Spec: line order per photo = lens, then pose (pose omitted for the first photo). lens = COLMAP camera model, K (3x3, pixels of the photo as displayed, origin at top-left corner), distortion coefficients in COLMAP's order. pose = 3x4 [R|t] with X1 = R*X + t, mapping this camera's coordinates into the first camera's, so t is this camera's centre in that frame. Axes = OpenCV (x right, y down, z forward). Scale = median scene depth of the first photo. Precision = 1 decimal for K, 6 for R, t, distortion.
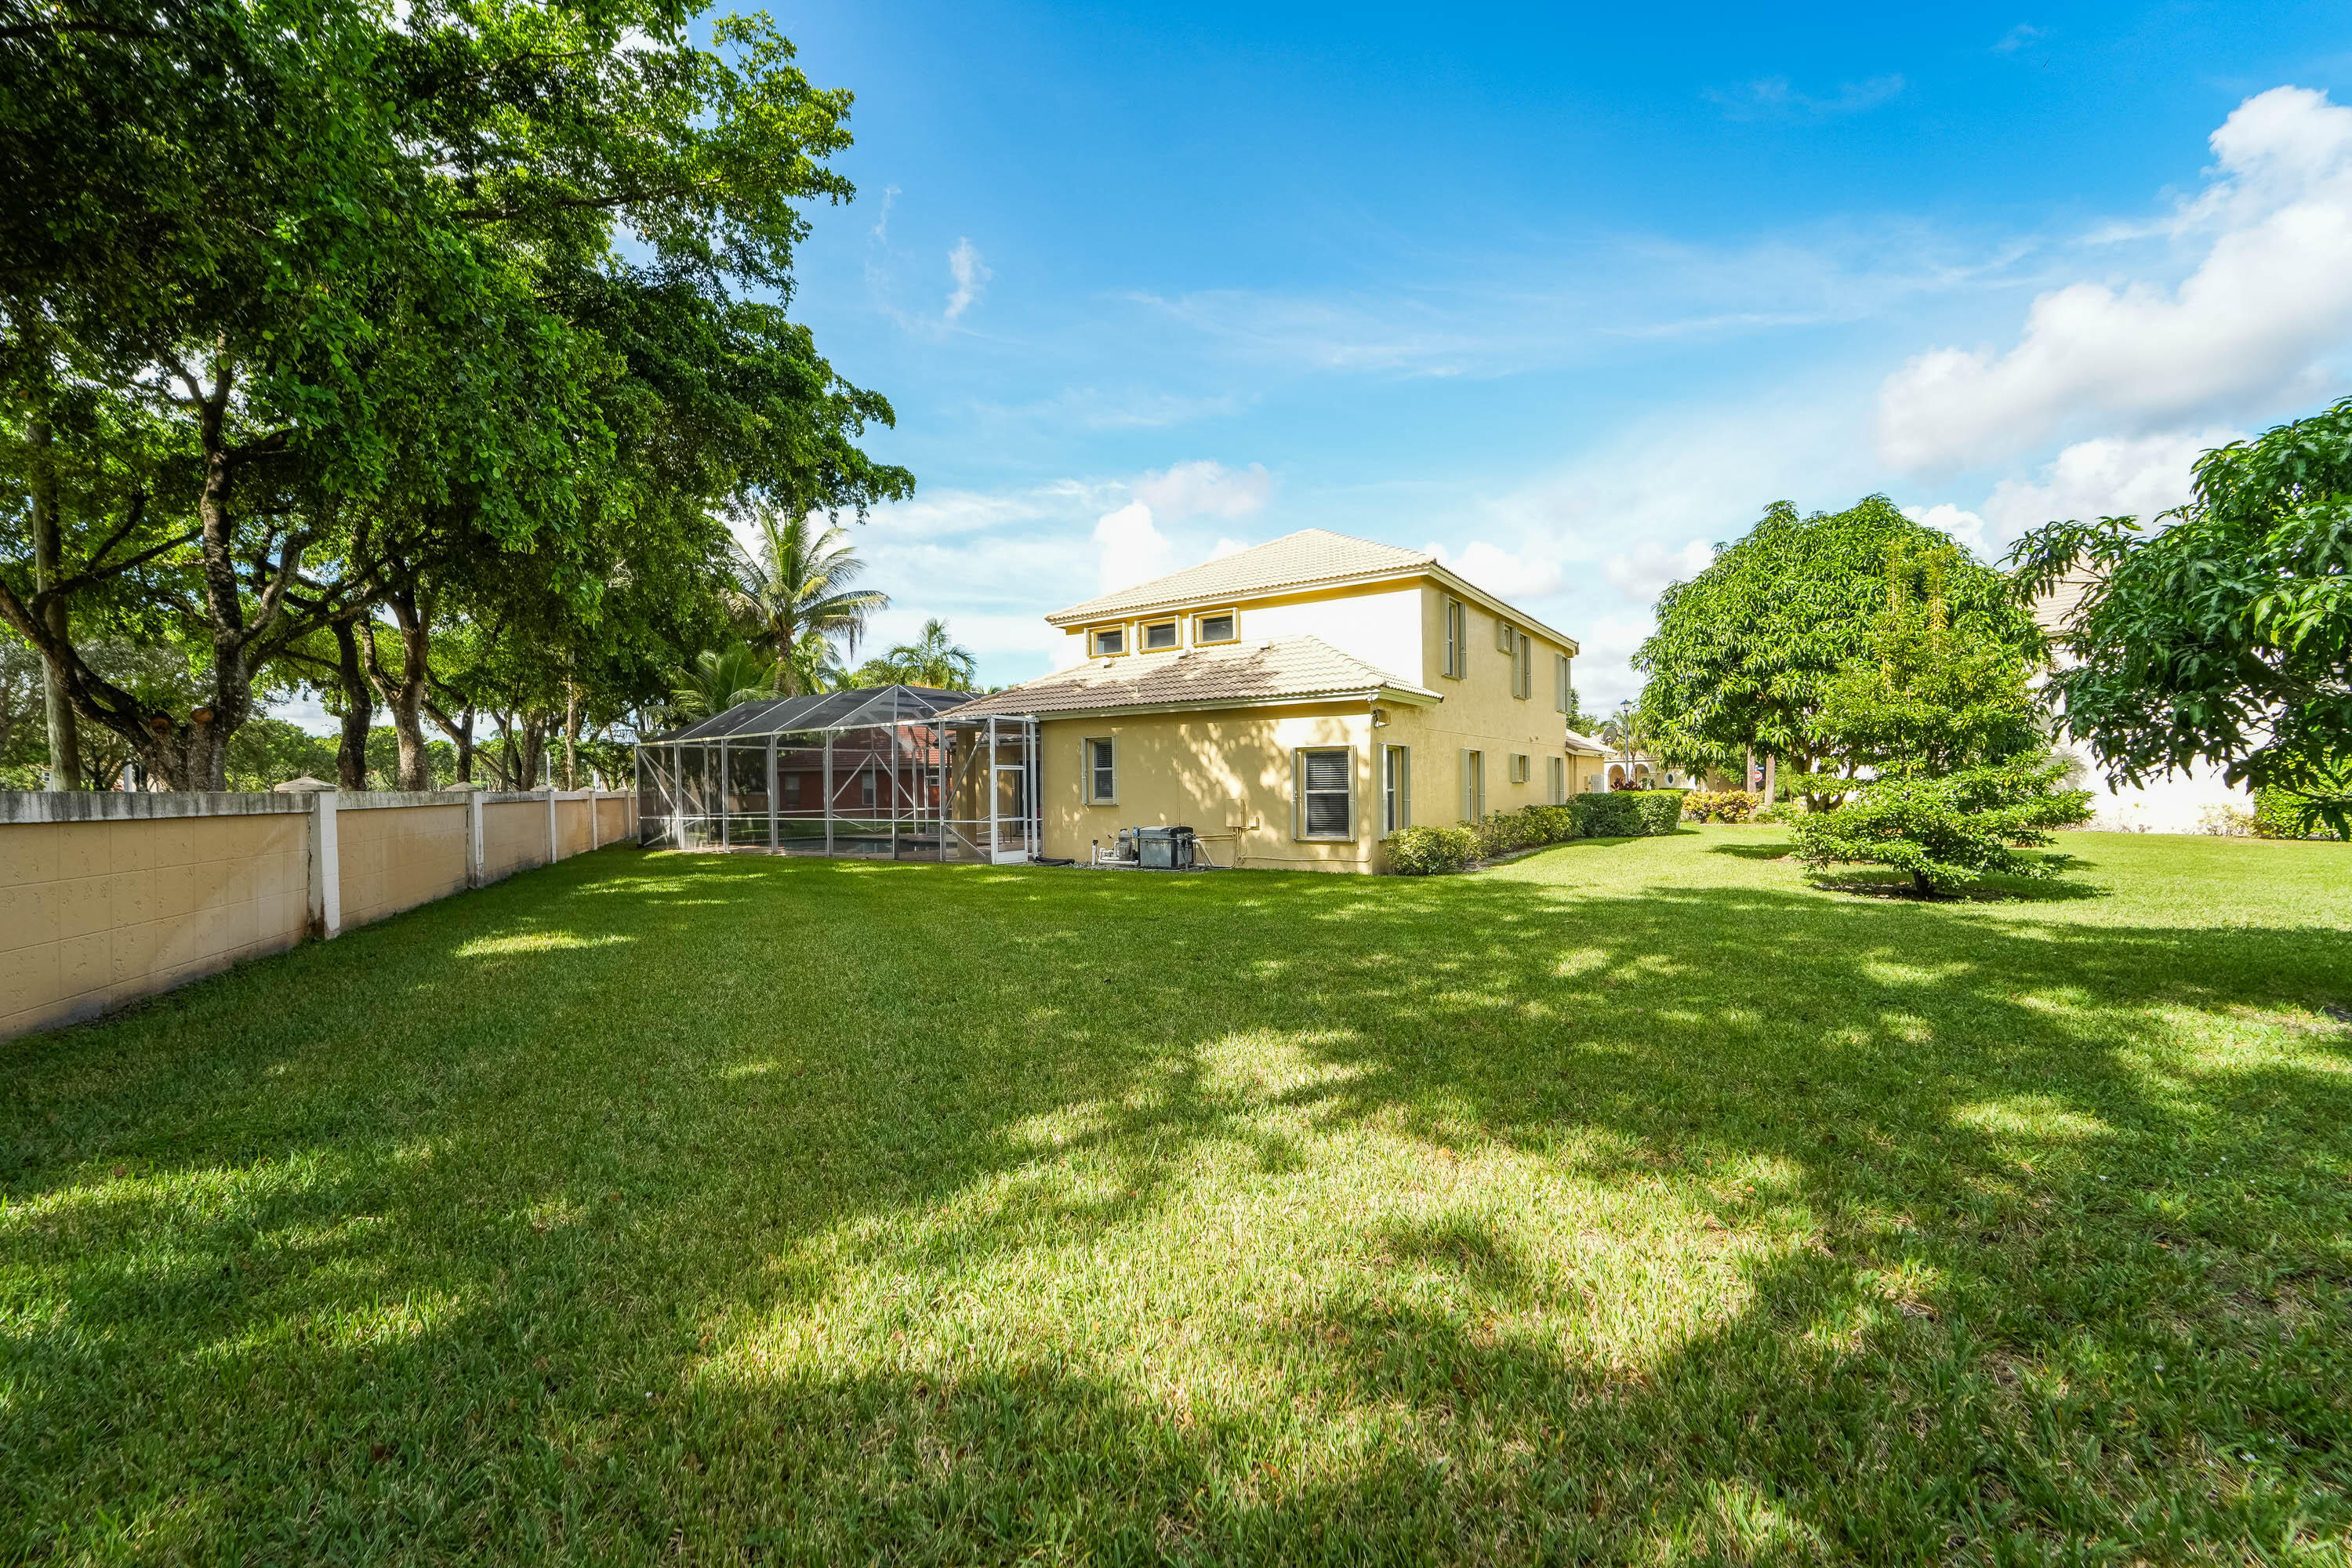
lens RADIAL K [[960.9, 0, 1184.7], [0, 960.9, 776.7], [0, 0, 1]] dist [-0.022580, 0.002035]
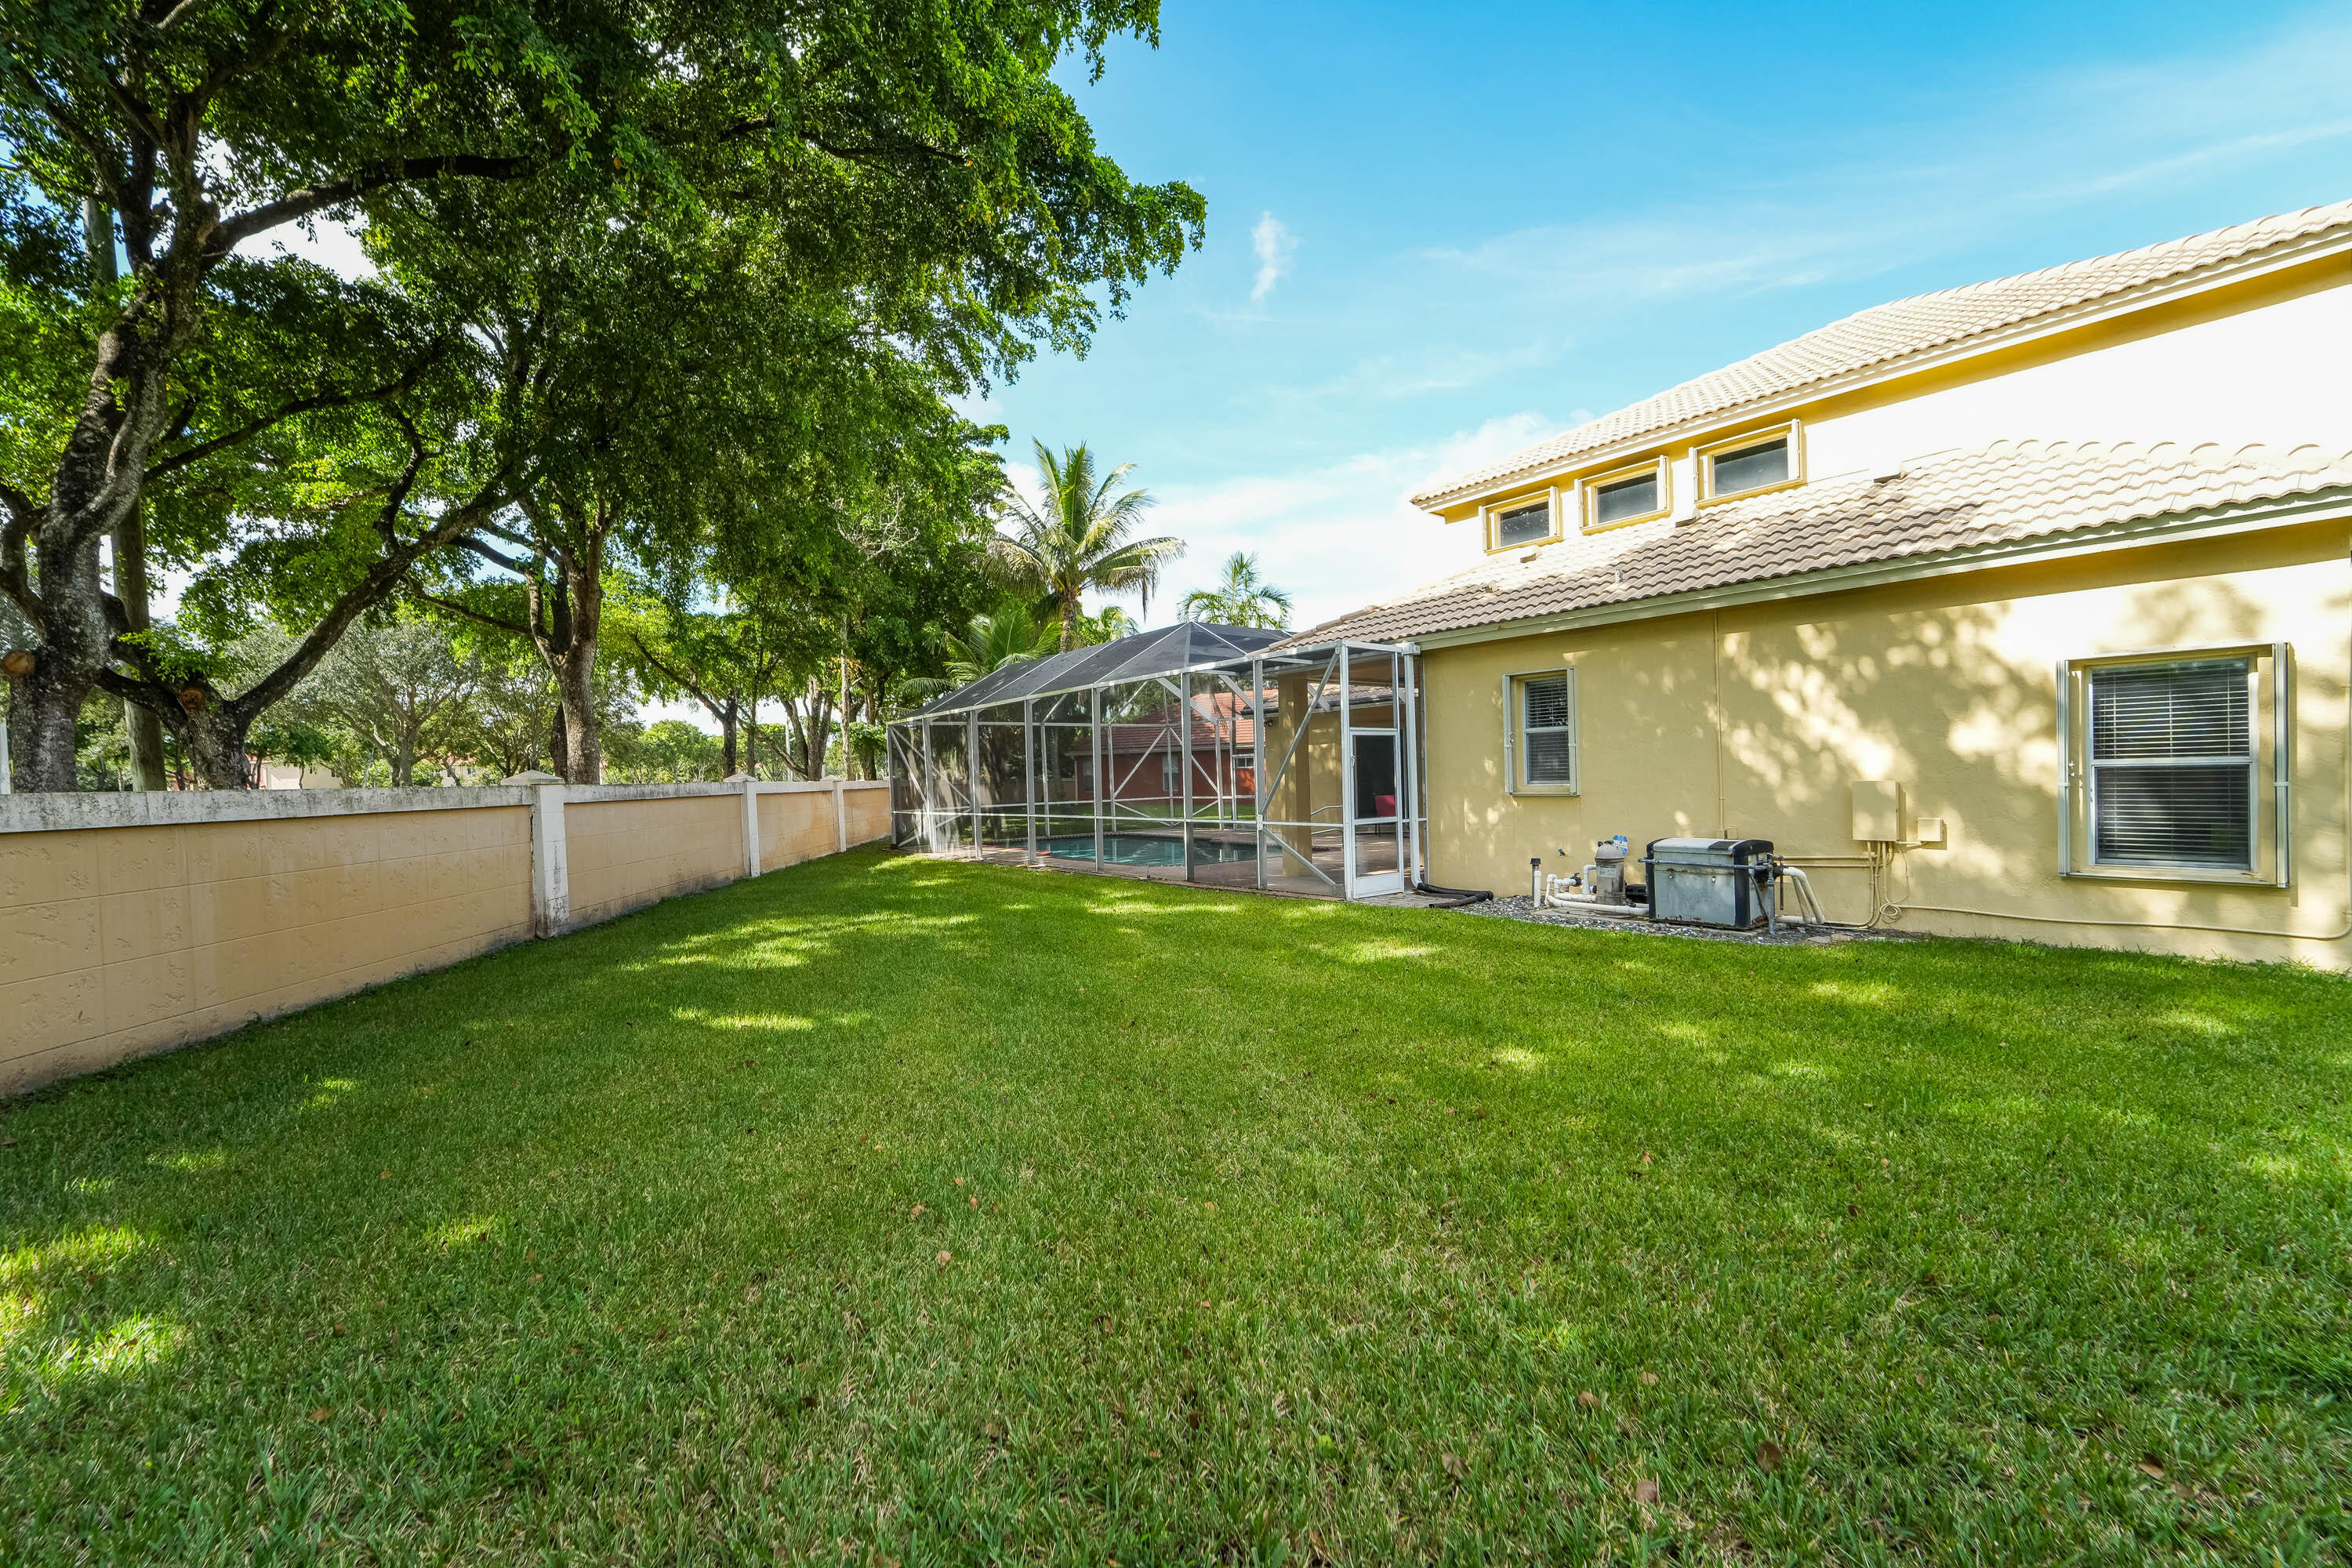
lens RADIAL K [[960.9, 0, 1172.4], [0, 960.9, 785.2], [0, 0, 1]] dist [-0.022580, 0.002035]
pose [[0.947891, -0.010462, -0.318423, -0.111122], [0.019240, 0.999516, 0.024434, 0.006050], [0.318013, -0.029287, 0.947634, 0.402715]]
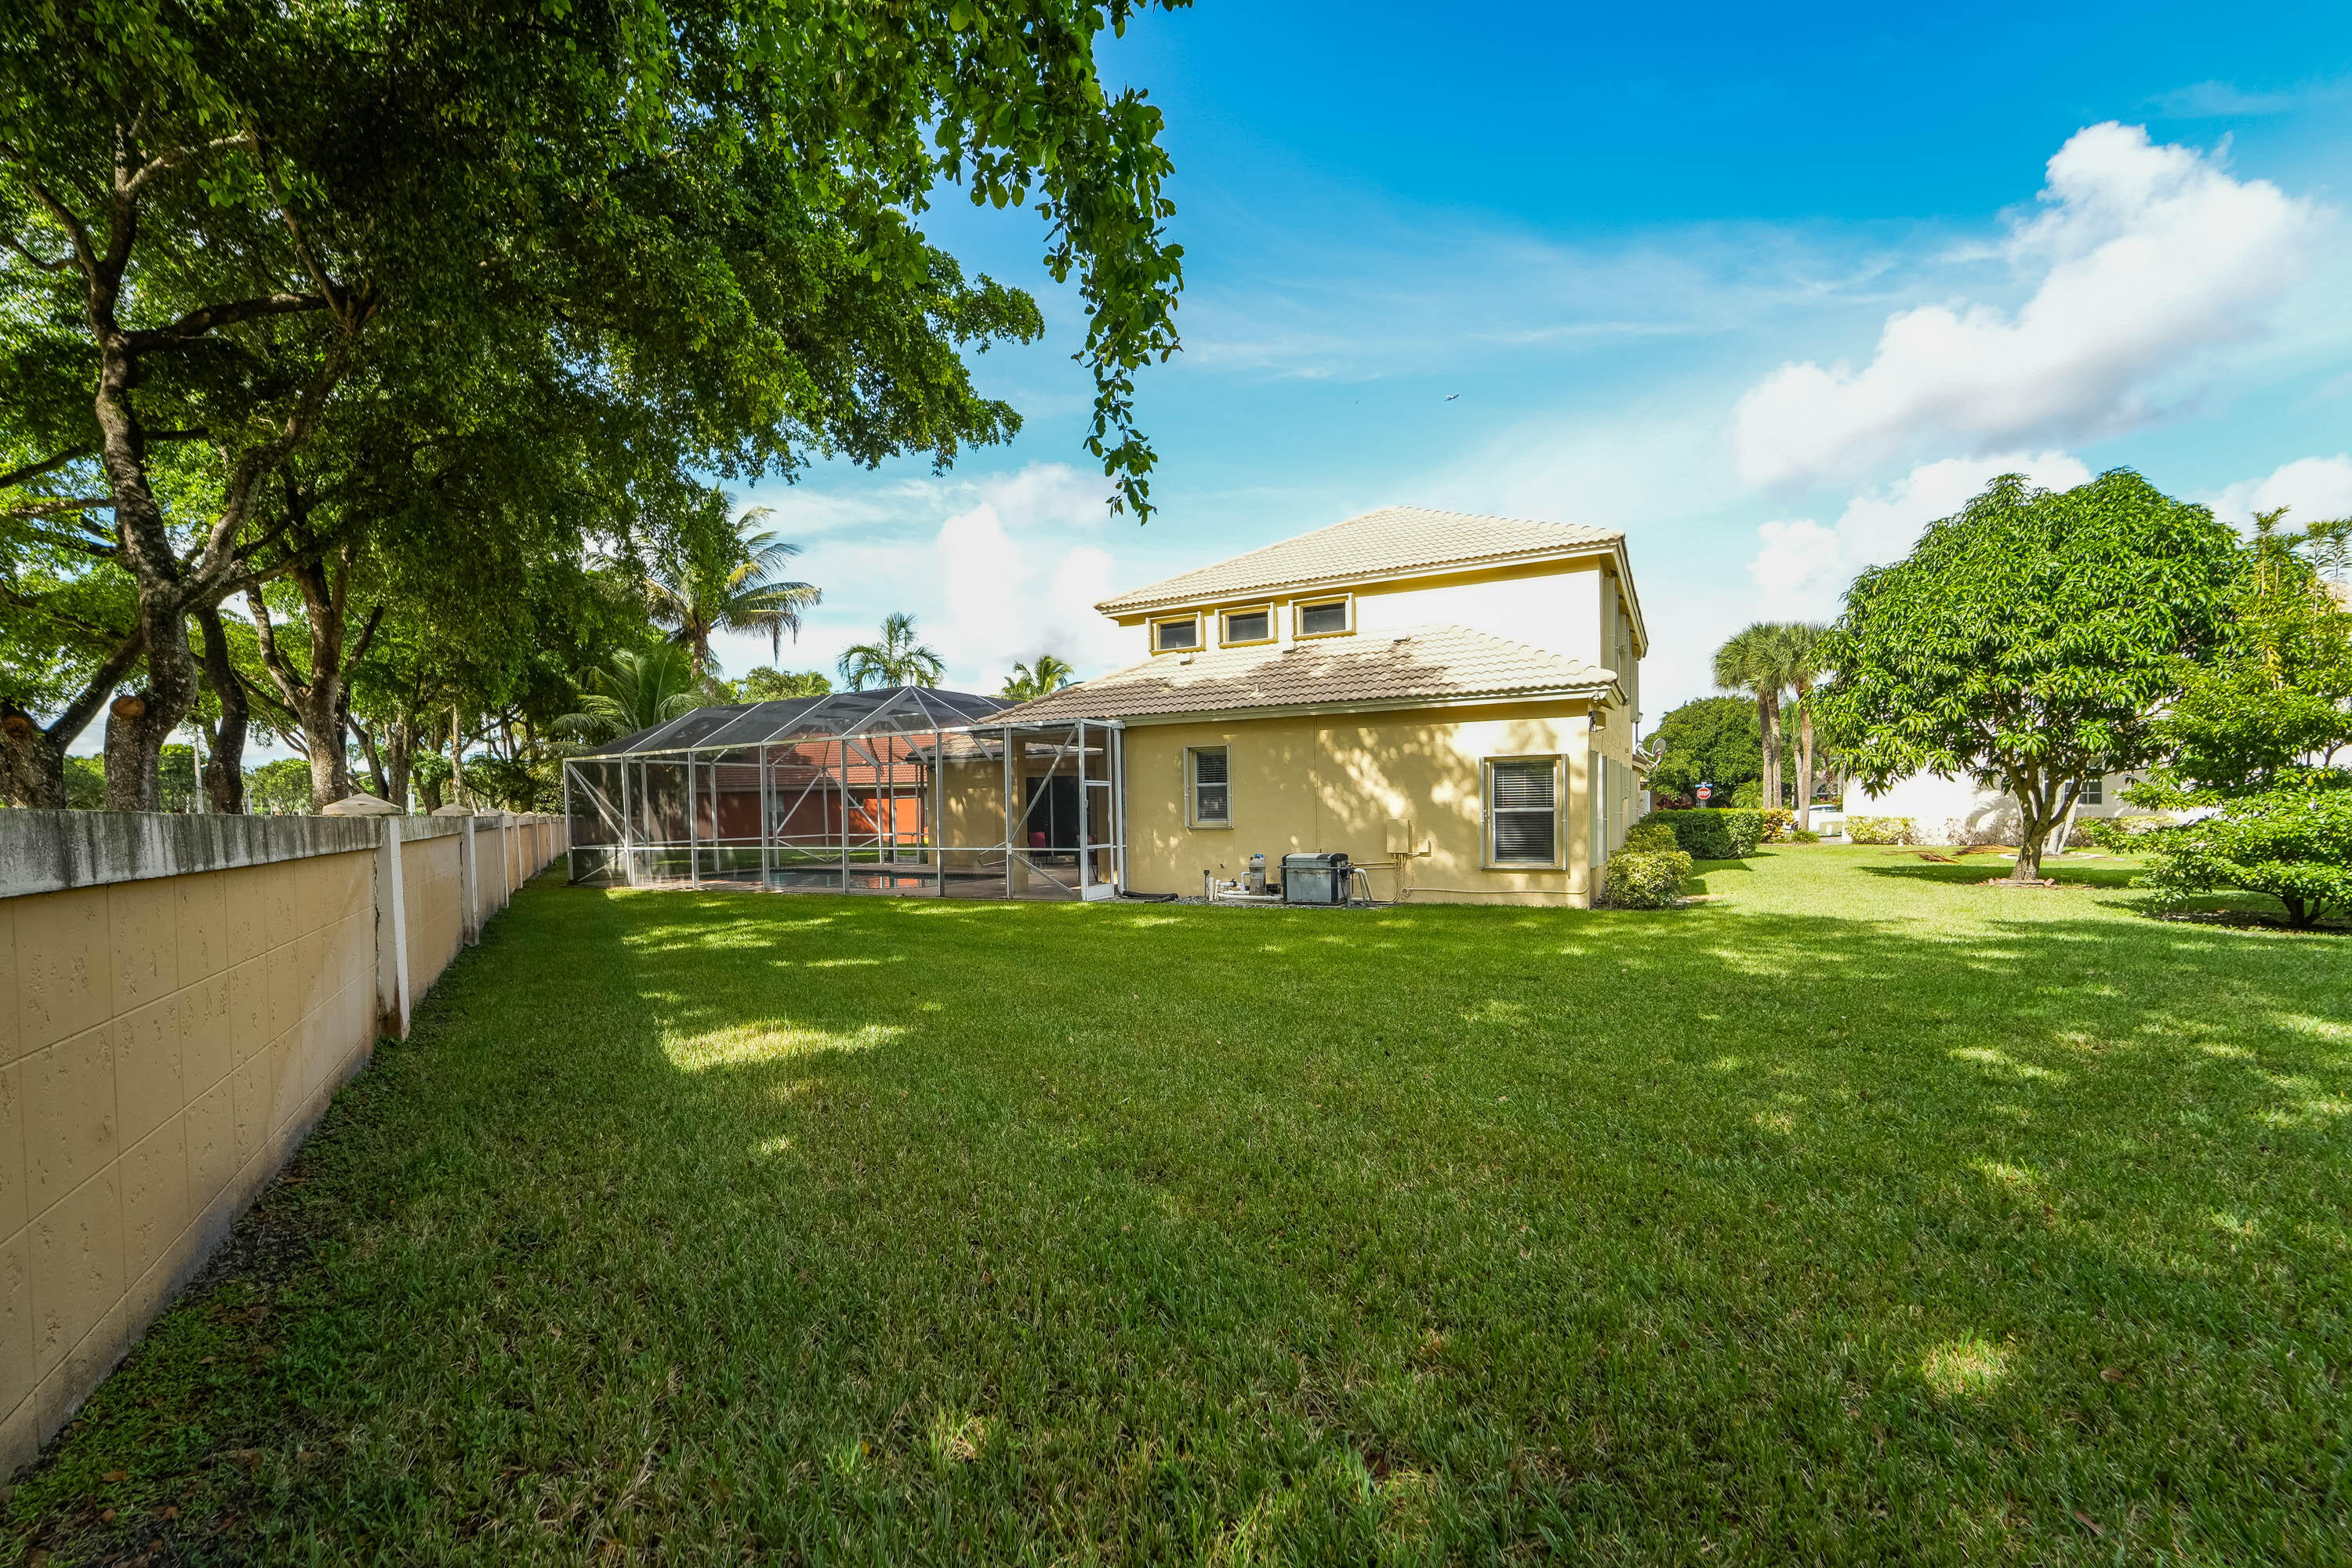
lens RADIAL K [[1015.7, 0, 1124.4], [0, 1015.7, 818.7], [0, 0, 1]] dist [-0.020896, -0.000065]
pose [[0.996711, -0.006897, 0.080743, -0.225551], [0.005294, 0.999785, 0.020043, 0.003538], [-0.080864, -0.019549, 0.996533, 0.129410]]
